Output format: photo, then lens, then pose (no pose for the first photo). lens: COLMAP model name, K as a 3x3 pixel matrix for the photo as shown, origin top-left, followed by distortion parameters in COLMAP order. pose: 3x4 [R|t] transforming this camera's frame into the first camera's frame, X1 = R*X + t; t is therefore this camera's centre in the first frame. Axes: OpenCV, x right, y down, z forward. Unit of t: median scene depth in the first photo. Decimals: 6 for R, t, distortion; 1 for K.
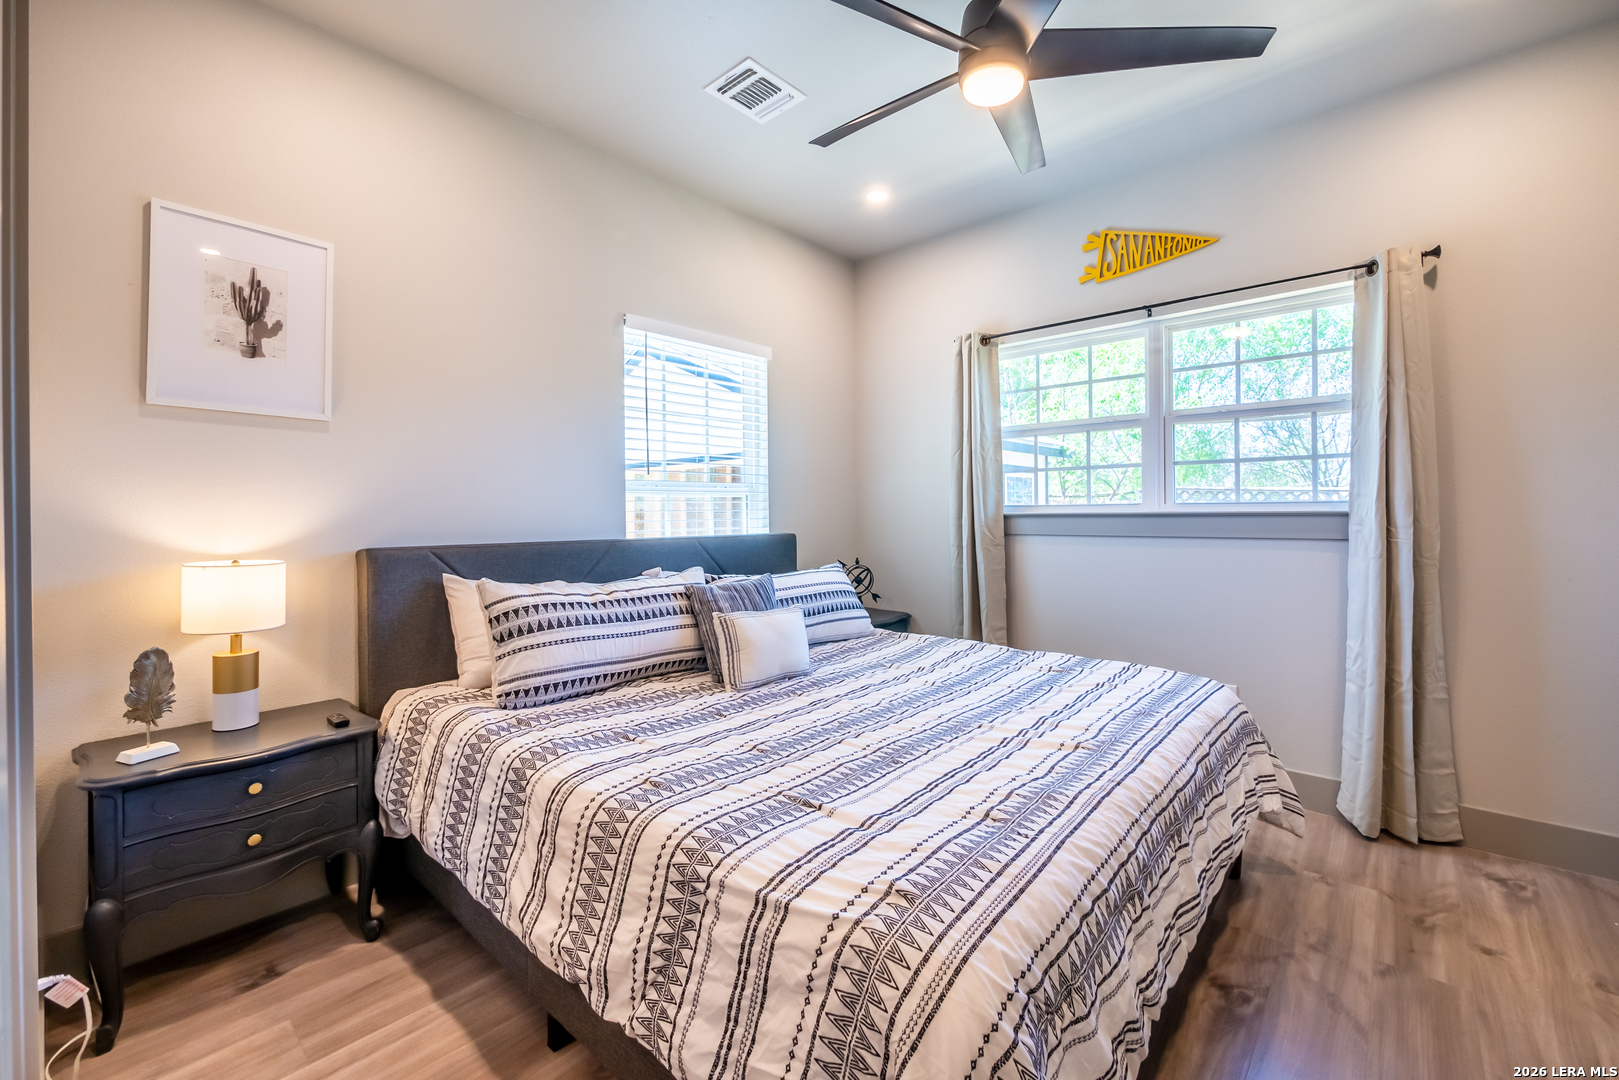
lens RADIAL K [[668.5, 0, 805.1], [0, 668.5, 509.6], [0, 0, 1]] dist [-0.009584, 0.001507]
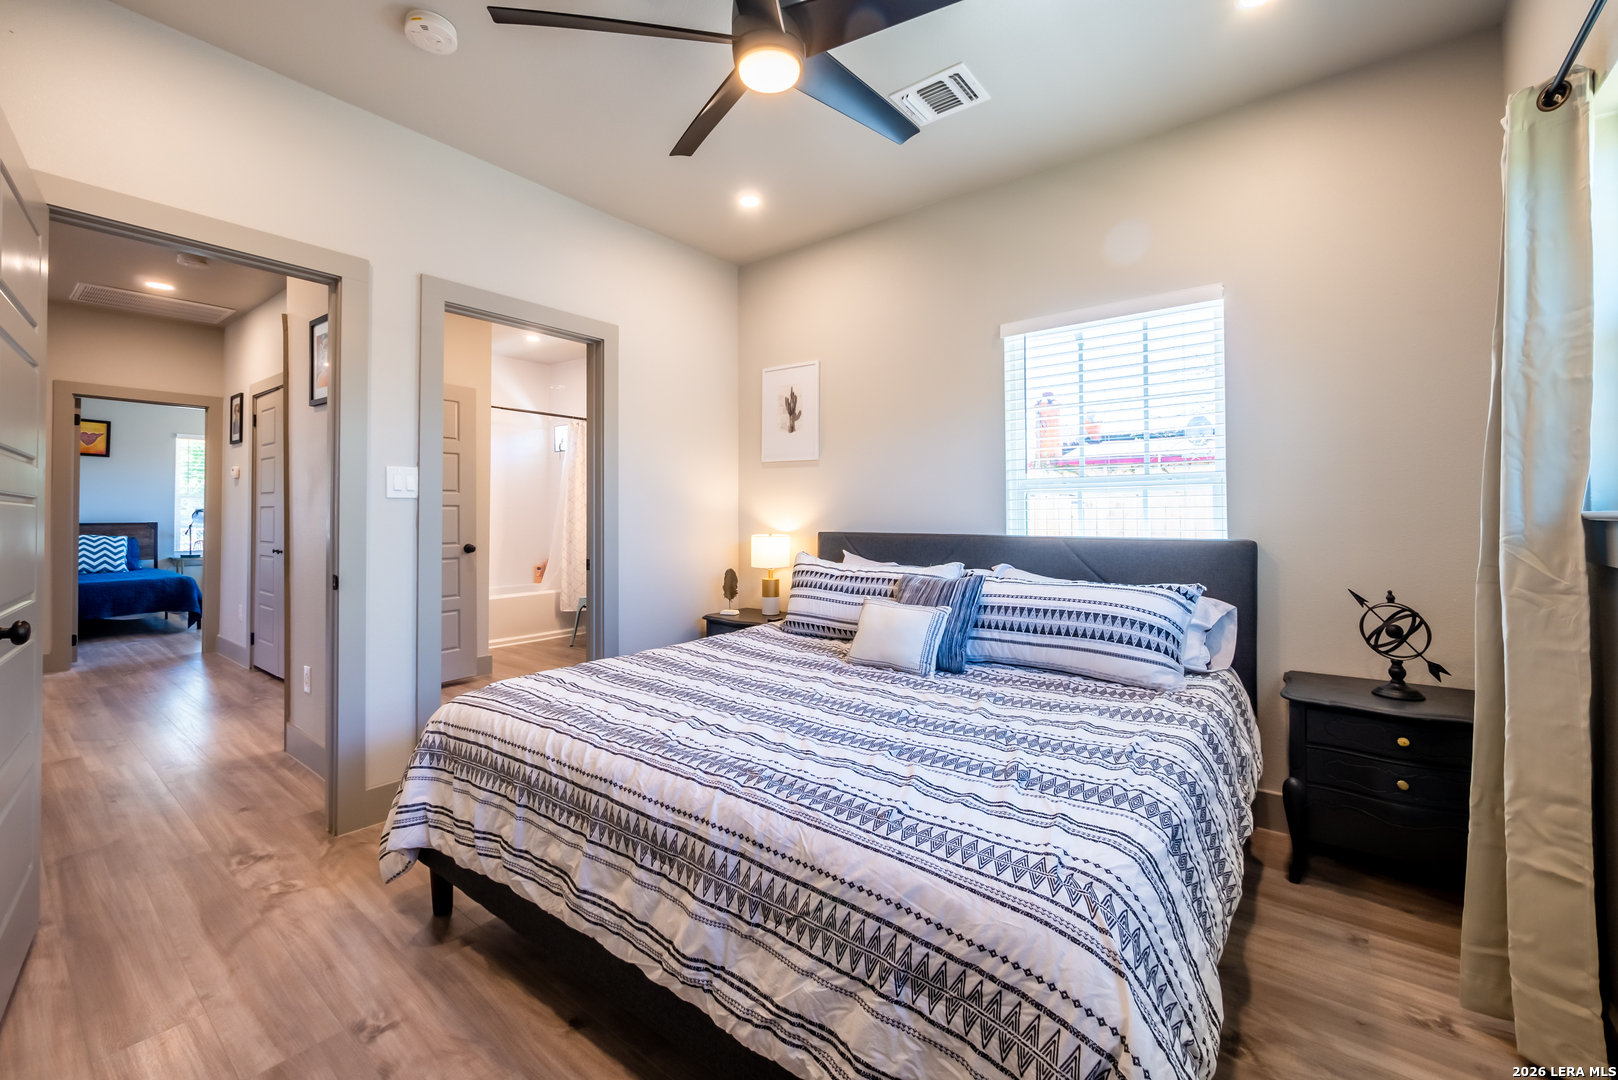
lens RADIAL K [[646.5, 0, 813.5], [0, 646.5, 502.8], [0, 0, 1]] dist [0.001051, 0.000355]
pose [[0.100111, -0.009239, -0.994933, 0.725429], [0.005010, 0.999949, -0.008782, -0.000891], [0.994964, -0.004105, 0.100152, 0.577745]]
